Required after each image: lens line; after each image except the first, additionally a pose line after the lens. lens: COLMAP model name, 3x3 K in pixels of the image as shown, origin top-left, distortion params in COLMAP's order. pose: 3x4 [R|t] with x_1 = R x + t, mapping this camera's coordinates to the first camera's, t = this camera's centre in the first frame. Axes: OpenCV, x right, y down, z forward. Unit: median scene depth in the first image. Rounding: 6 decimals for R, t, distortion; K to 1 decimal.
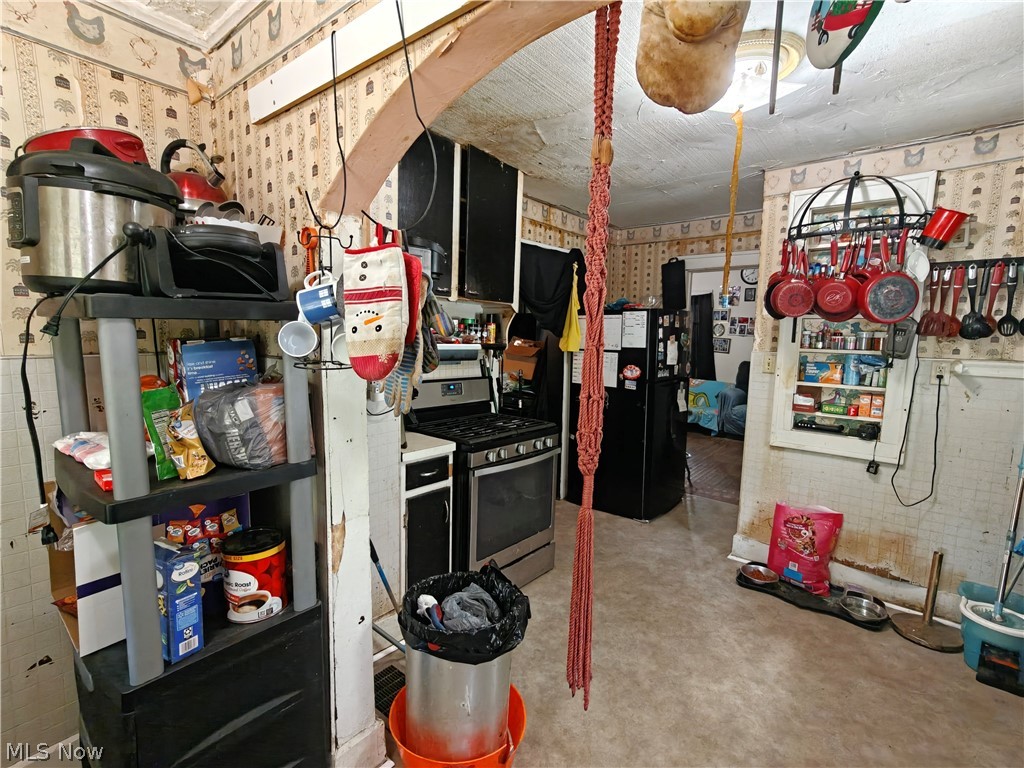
lens RADIAL K [[493.0, 0, 512.0], [0, 493.0, 384.0], [0, 0, 1]] dist [0.001441, 0.000665]
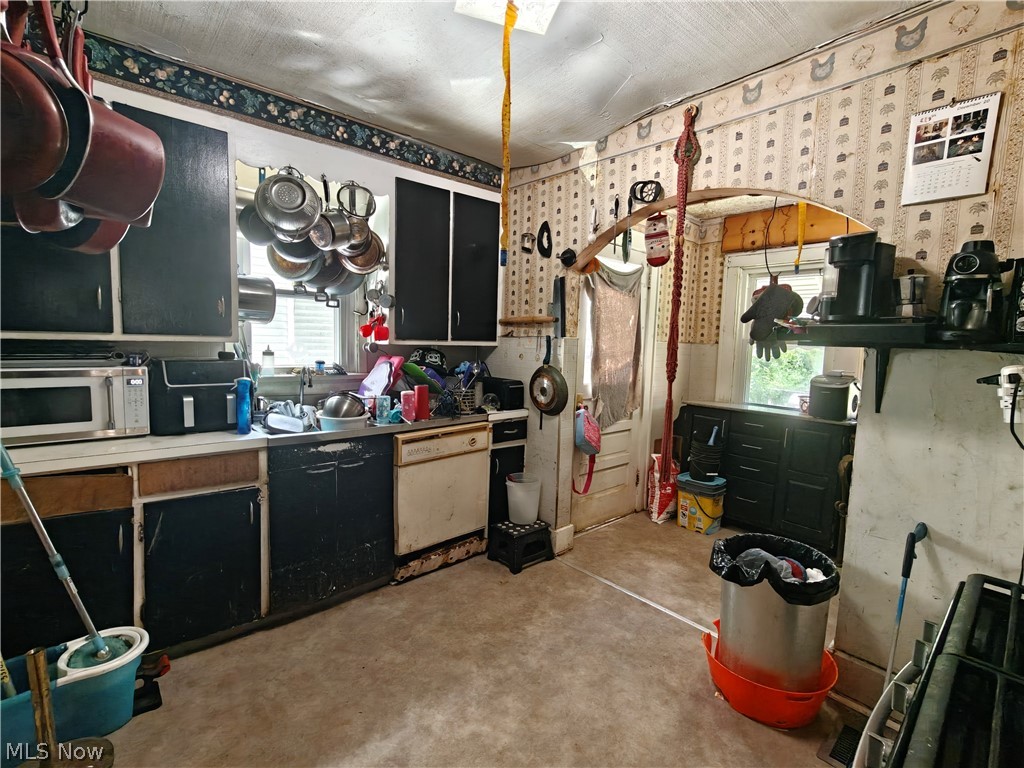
lens RADIAL K [[493.0, 0, 512.0], [0, 493.0, 384.0], [0, 0, 1]] dist [0.001441, 0.000665]
pose [[-0.989750, -0.058986, 0.130059, 0.162127], [-0.033040, 0.980585, 0.193291, -0.062590], [-0.138935, 0.187013, -0.972483, 0.935418]]
